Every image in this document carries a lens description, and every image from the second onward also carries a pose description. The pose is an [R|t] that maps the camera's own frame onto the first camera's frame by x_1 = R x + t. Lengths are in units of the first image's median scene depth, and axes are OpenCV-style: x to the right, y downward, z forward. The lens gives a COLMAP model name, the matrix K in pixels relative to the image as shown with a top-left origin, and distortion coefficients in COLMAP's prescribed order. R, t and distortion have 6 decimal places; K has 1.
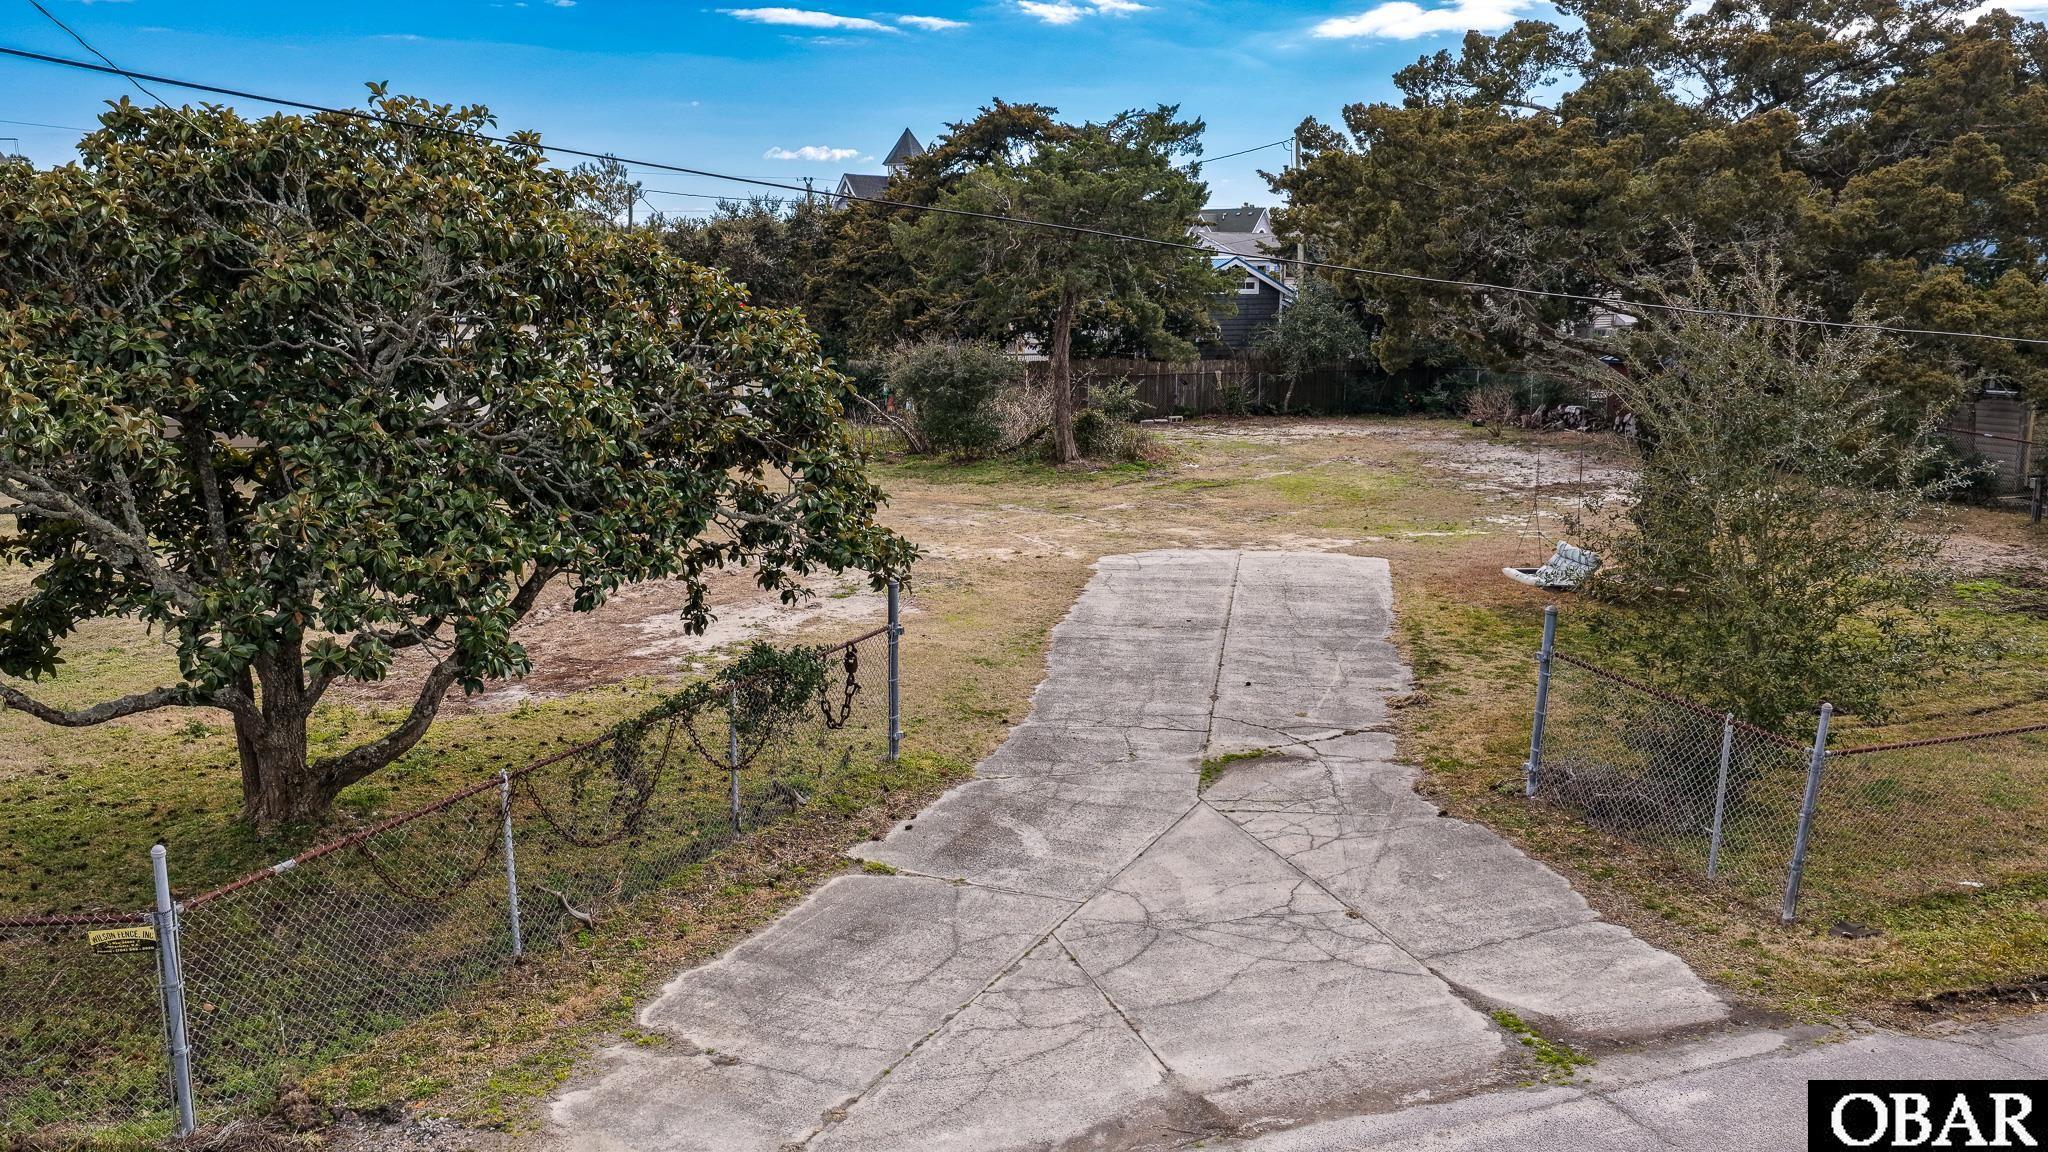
lens RADIAL K [[1699.2, 0, 1024.3], [0, 1699.2, 574.3], [0, 0, 1]] dist [-0.008489, 0.027880]
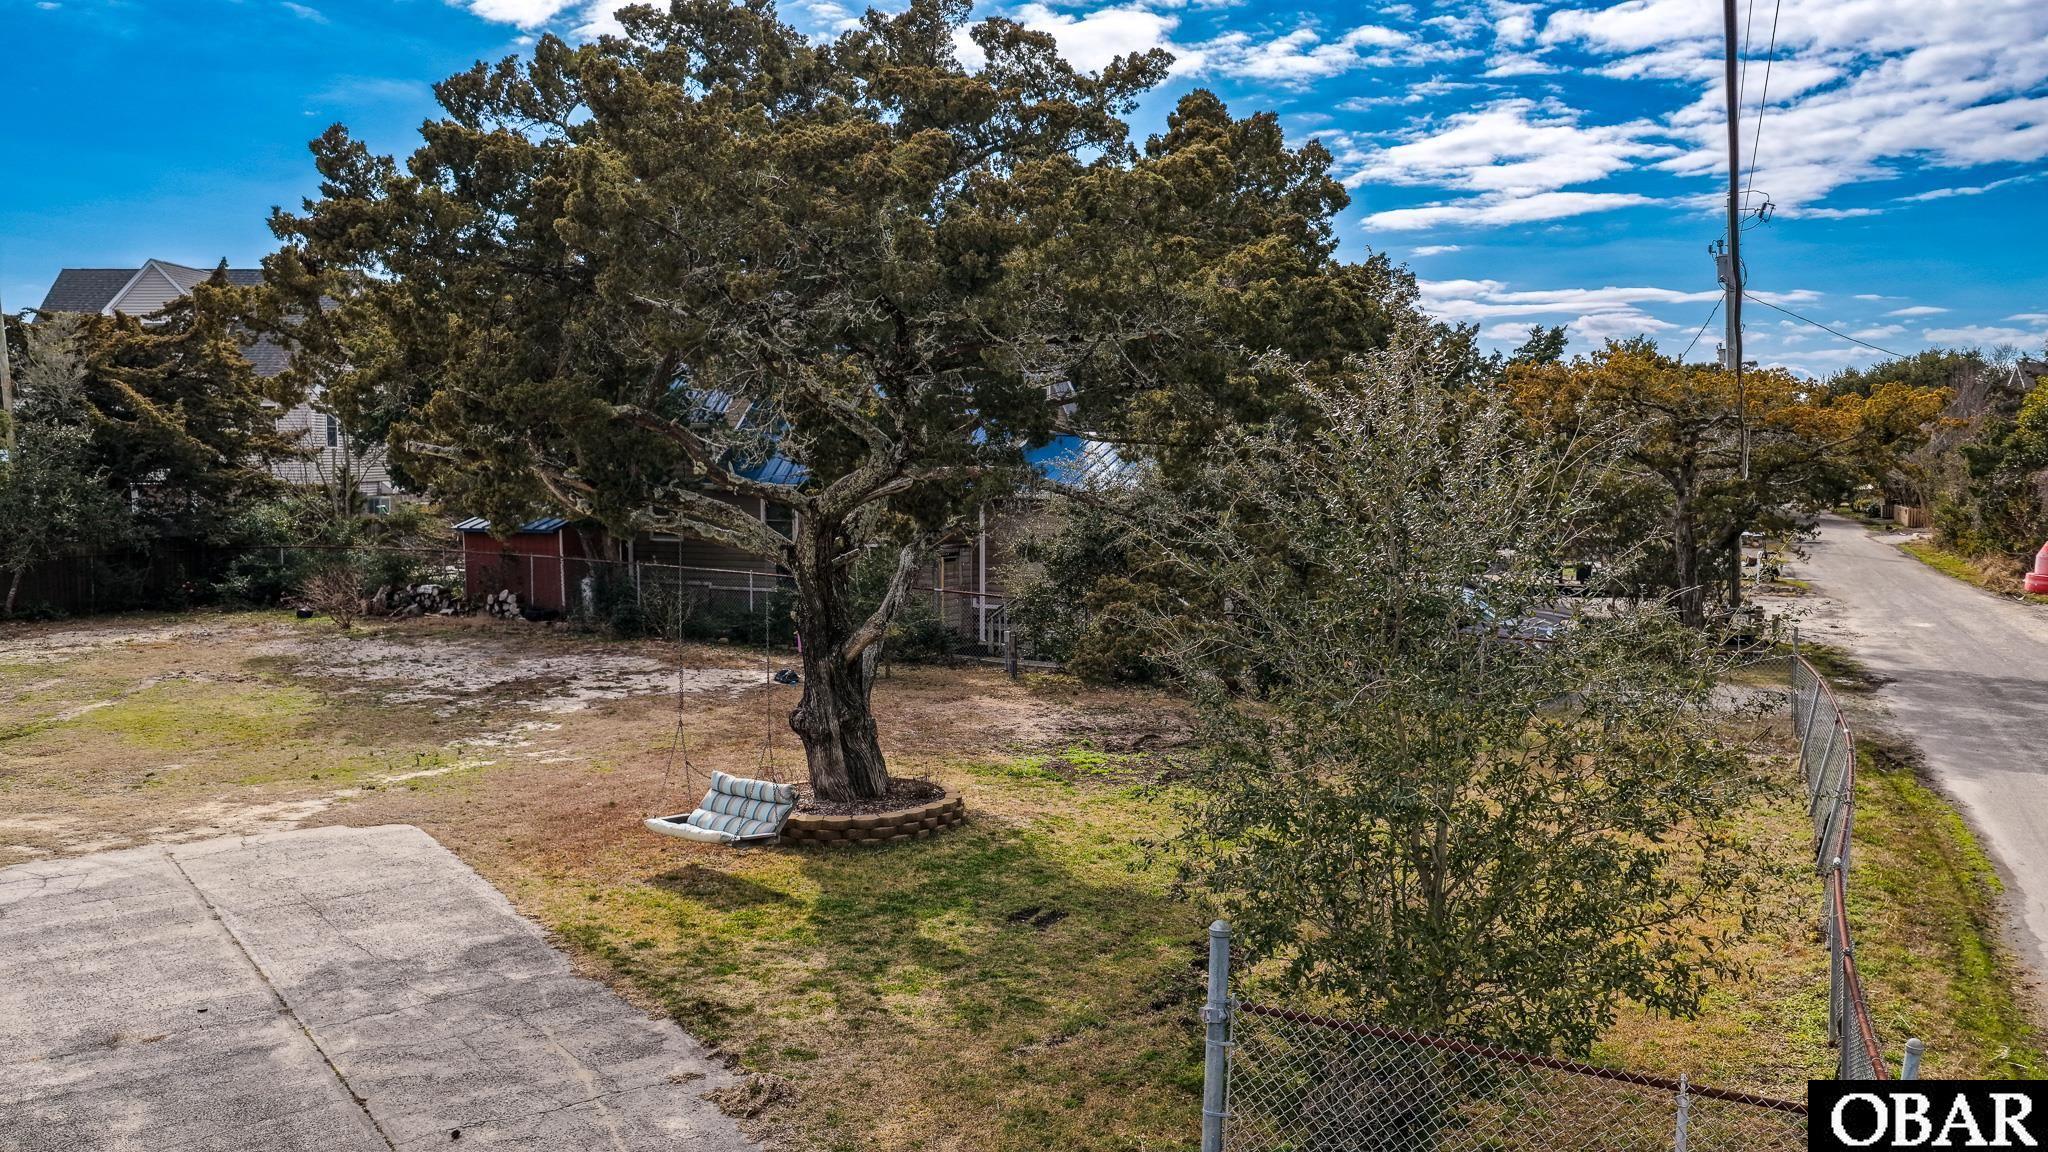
lens RADIAL K [[1699.2, 0, 1020.6], [0, 1699.2, 579.1], [0, 0, 1]] dist [-0.008489, 0.027880]
pose [[0.715035, -0.053635, 0.697028, -0.044686], [0.123434, 0.991074, -0.050361, -0.025518], [-0.688106, 0.122047, 0.715273, 0.217878]]
